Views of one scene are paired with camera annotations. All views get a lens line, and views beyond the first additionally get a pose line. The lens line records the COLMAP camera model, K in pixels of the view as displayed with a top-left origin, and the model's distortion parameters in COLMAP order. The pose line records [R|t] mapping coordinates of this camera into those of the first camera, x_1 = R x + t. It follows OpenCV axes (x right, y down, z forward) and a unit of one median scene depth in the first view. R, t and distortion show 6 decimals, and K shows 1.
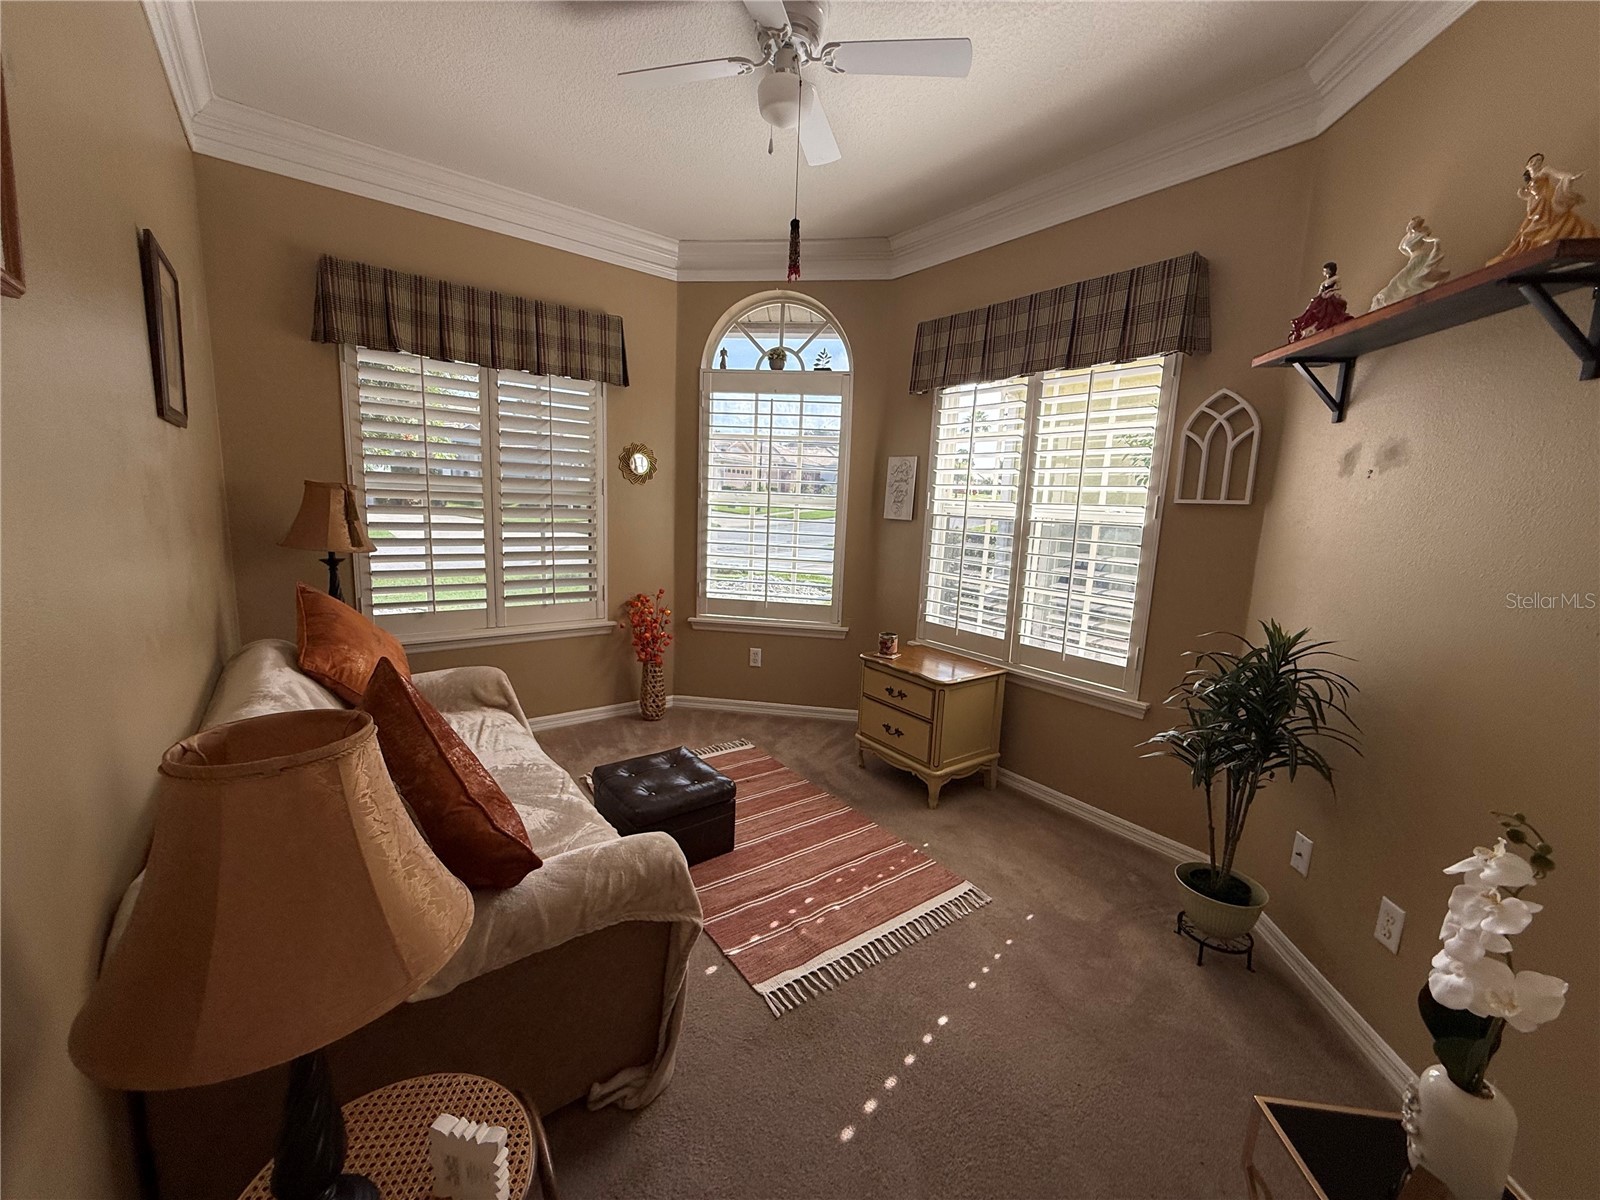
lens RADIAL K [[636.5, 0, 797.7], [0, 636.5, 599.2], [0, 0, 1]] dist [-0.001368, 0.000472]
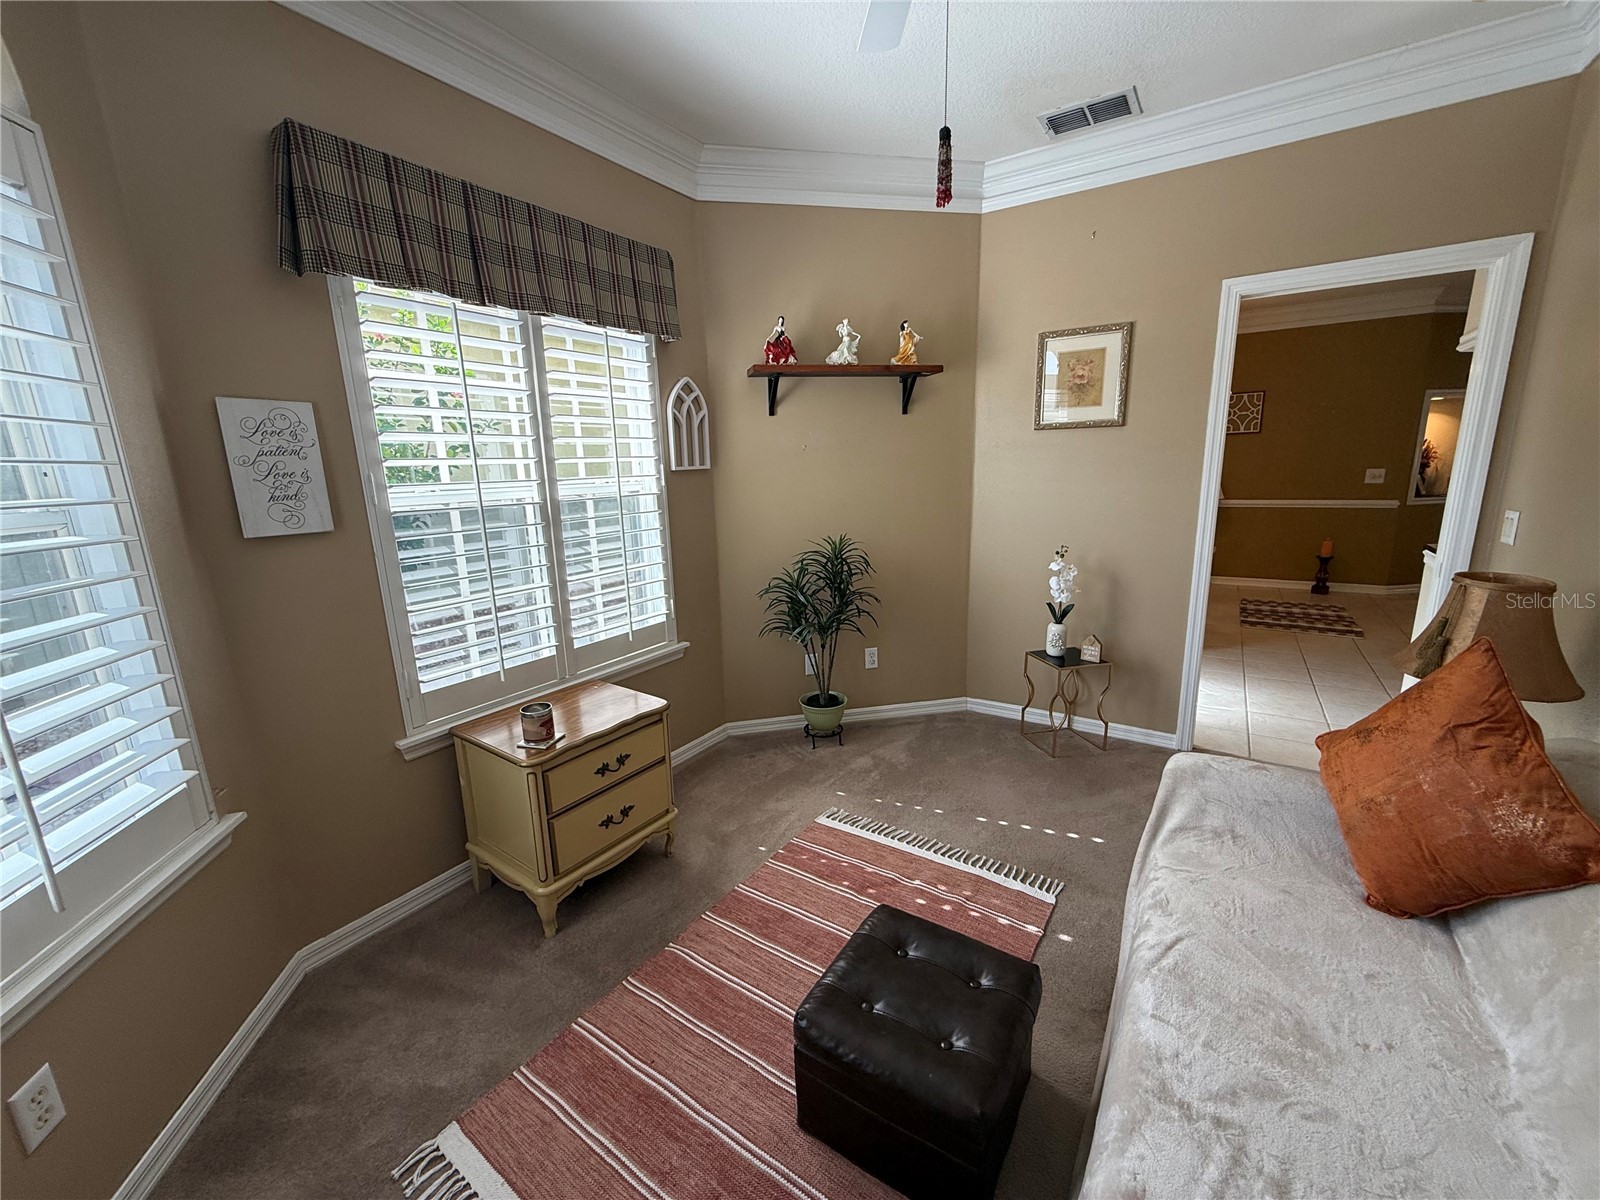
lens RADIAL K [[636.5, 0, 793.9], [0, 636.5, 602.0], [0, 0, 1]] dist [-0.001368, 0.000472]
pose [[-0.325741, -0.232772, 0.916357, -0.527998], [0.158060, 0.942172, 0.295516, -0.202855], [-0.932153, 0.241101, -0.270112, 1.010335]]
